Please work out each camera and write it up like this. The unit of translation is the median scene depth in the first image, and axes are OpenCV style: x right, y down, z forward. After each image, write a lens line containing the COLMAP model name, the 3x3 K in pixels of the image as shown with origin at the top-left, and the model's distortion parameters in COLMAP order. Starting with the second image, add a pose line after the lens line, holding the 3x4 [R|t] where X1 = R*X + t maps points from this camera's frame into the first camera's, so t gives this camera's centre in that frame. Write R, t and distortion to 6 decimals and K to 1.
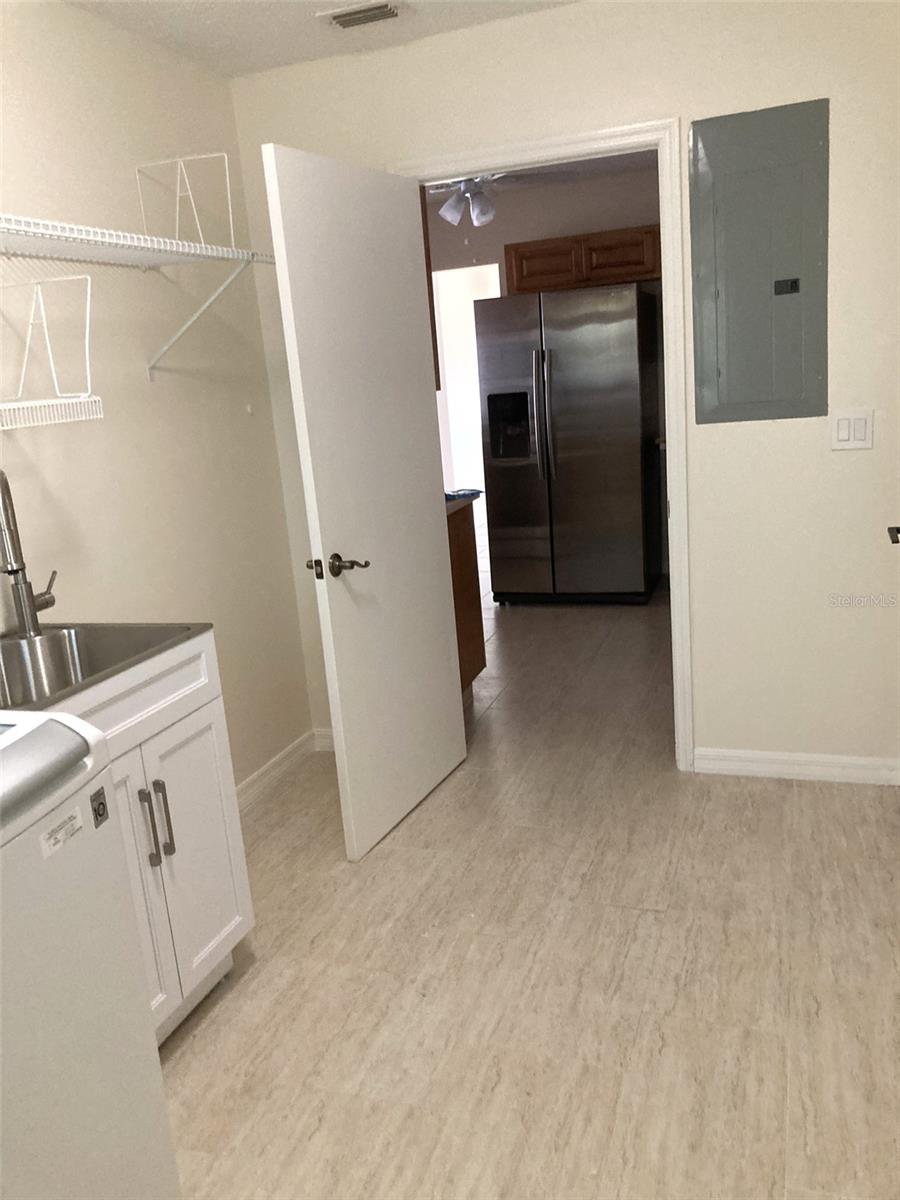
lens RADIAL K [[984.7, 0, 450.0], [0, 984.7, 600.0], [0, 0, 1]] dist [0.070512, -0.129314]
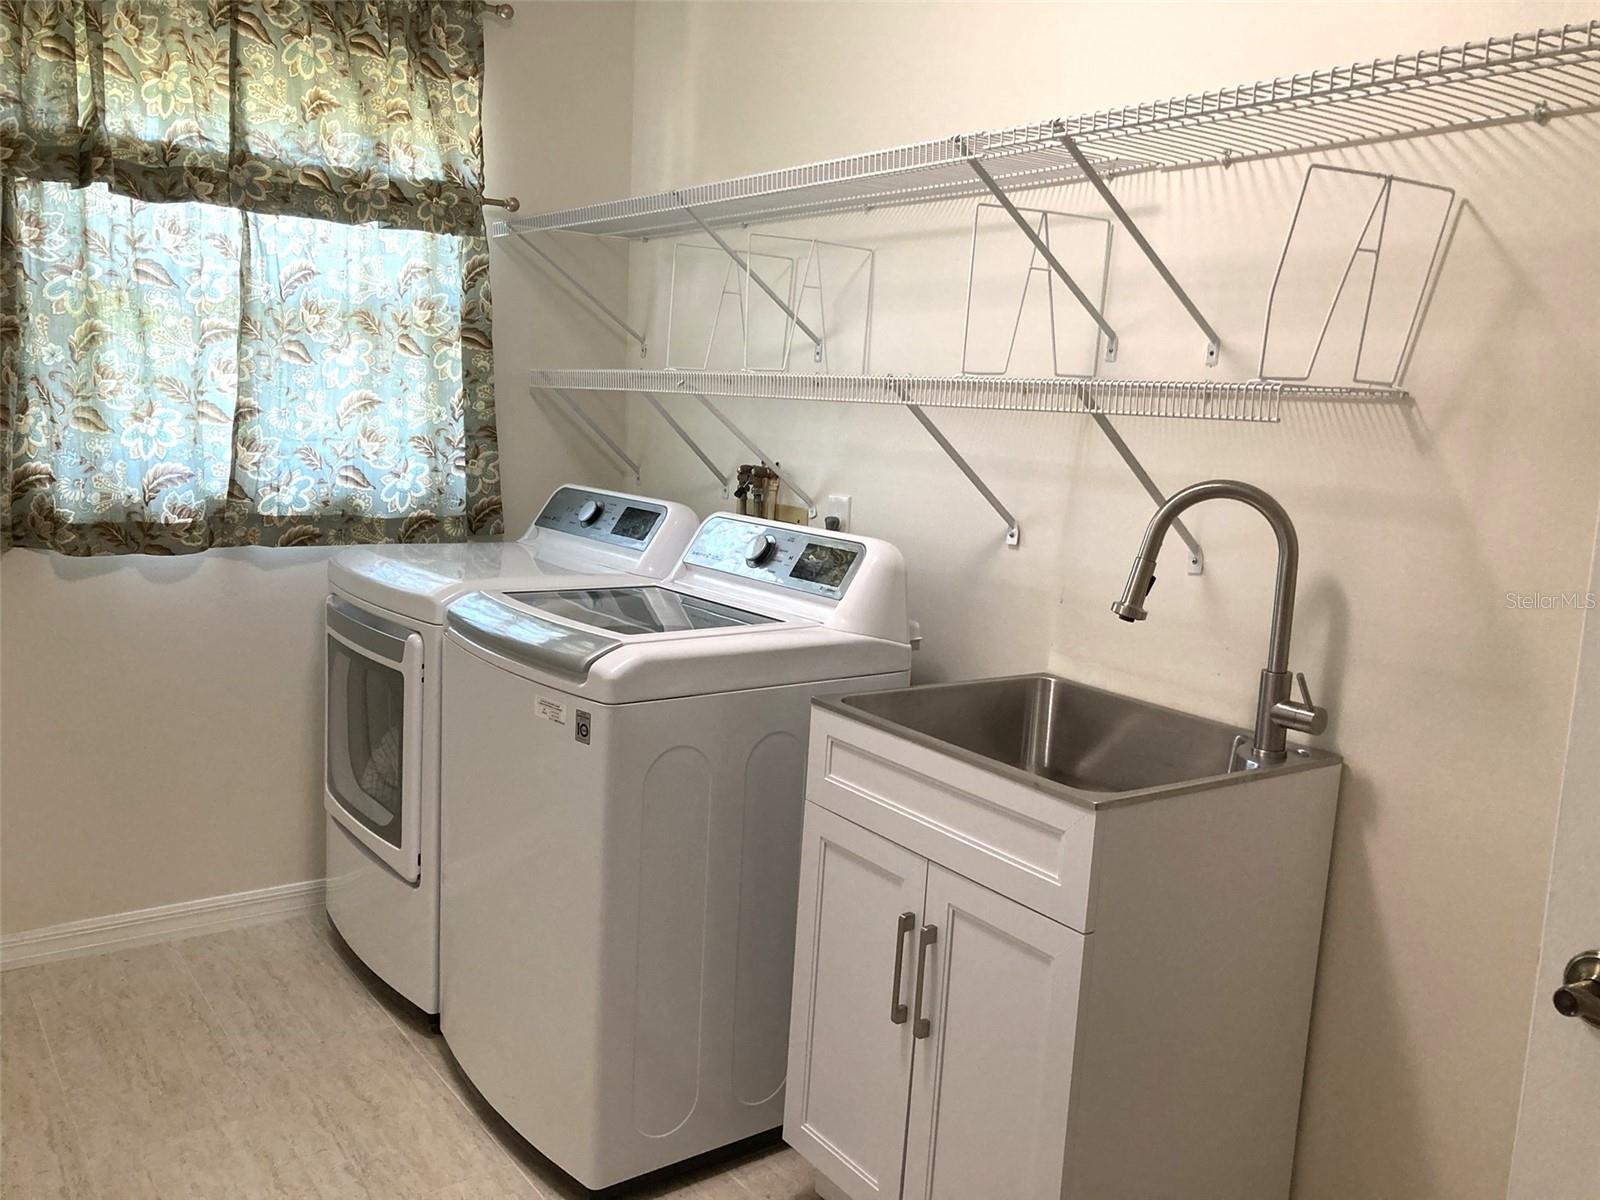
lens RADIAL K [[1322.4, 0, 800.0], [0, 1322.4, 600.0], [0, 0, 1]] dist [0.005322, -0.002679]
pose [[-0.565309, 0.181646, -0.804631, 0.452647], [-0.200250, 0.916052, 0.347489, -0.325624], [0.800203, 0.357566, -0.481478, 1.284906]]
